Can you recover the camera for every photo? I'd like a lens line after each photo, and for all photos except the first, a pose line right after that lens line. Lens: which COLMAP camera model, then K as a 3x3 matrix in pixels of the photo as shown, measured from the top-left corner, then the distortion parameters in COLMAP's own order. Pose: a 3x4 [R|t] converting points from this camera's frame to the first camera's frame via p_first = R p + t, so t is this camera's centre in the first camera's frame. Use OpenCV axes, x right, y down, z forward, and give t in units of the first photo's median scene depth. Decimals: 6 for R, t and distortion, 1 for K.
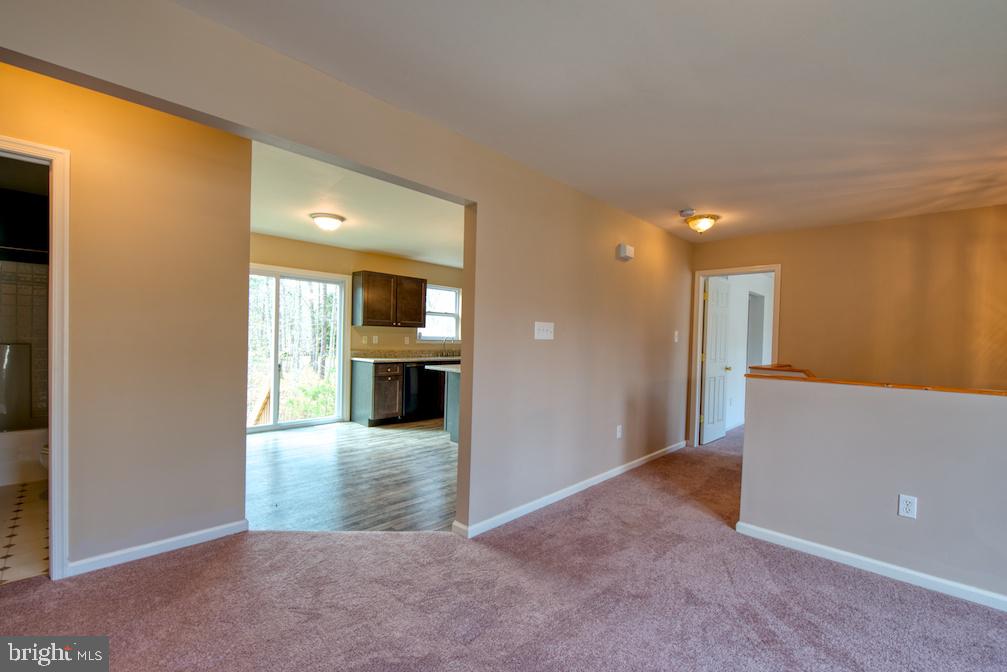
lens RADIAL K [[435.6, 0, 504.1], [0, 435.6, 346.5], [0, 0, 1]] dist [-0.000308, -0.001234]
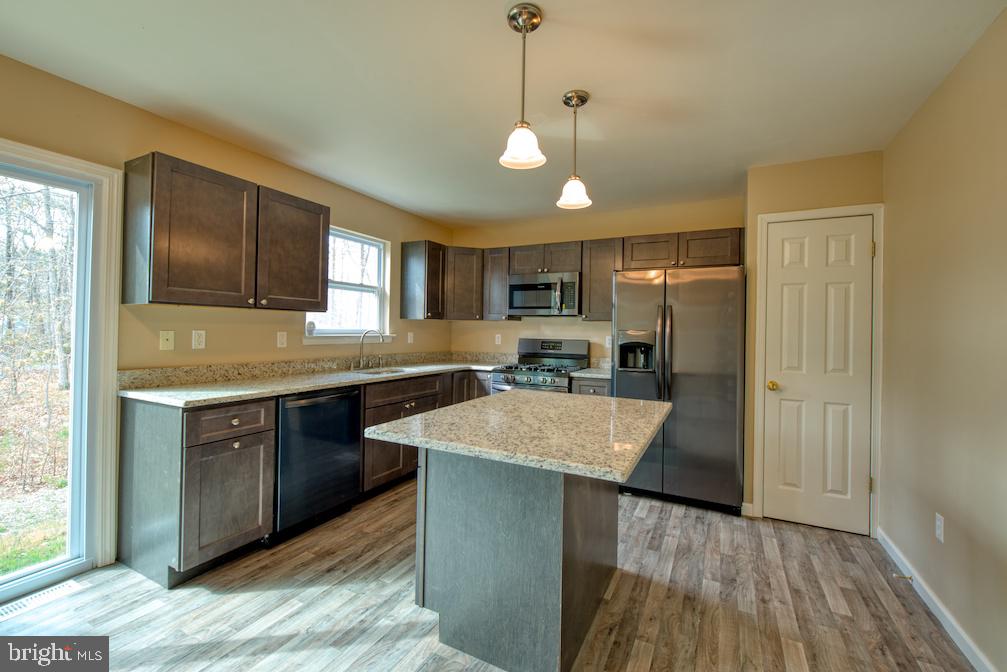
lens RADIAL K [[425.2, 0, 508.9], [0, 425.2, 332.0], [0, 0, 1]] dist [-0.001210, -0.000907]
pose [[0.956079, -0.007661, 0.293009, -0.247446], [0.009683, 0.999938, -0.005449, -0.033193], [-0.292949, 0.008046, 0.956094, 0.989229]]
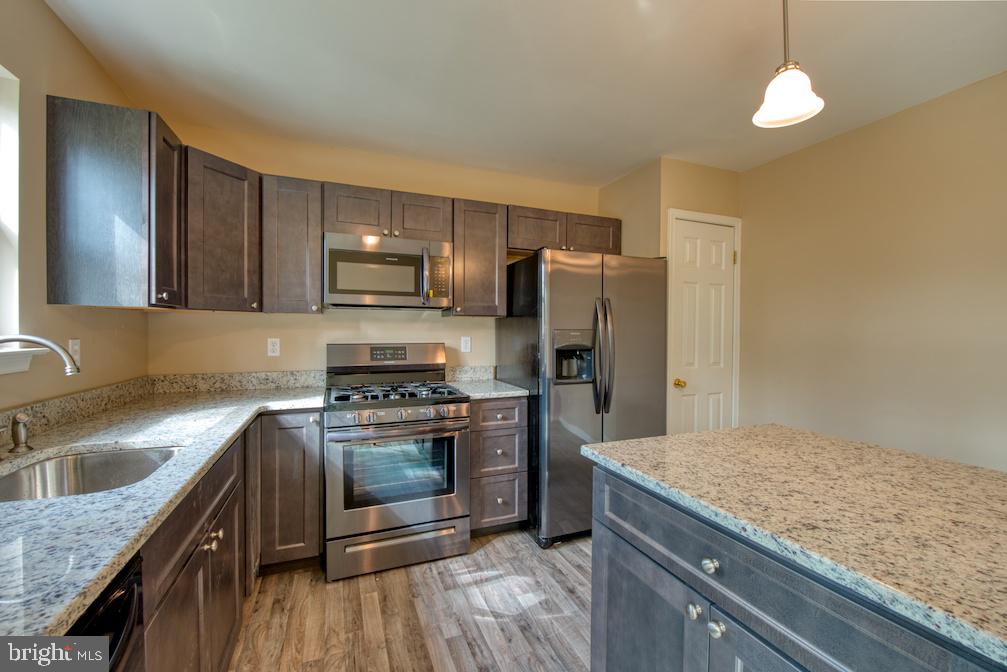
lens RADIAL K [[433.9, 0, 519.0], [0, 433.9, 331.2], [0, 0, 1]] dist [0.012572, -0.000046]
pose [[0.392156, -0.026653, 0.919513, -0.418134], [0.019546, 0.999596, 0.020638, -0.052839], [-0.919691, 0.009880, 0.392518, 1.601876]]
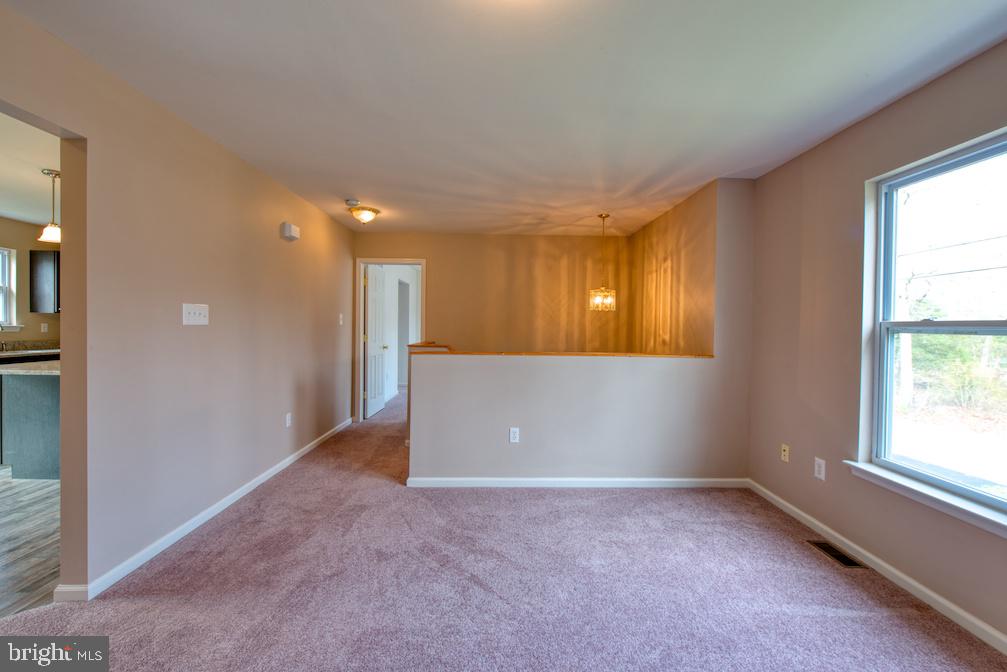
lens RADIAL K [[425.2, 0, 508.9], [0, 425.2, 332.0], [0, 0, 1]] dist [-0.001210, -0.000907]
pose [[0.705425, -0.028537, 0.708209, -0.060144], [0.021273, 0.999591, 0.019089, -0.004897], [-0.708465, 0.001600, 0.705744, 0.001932]]
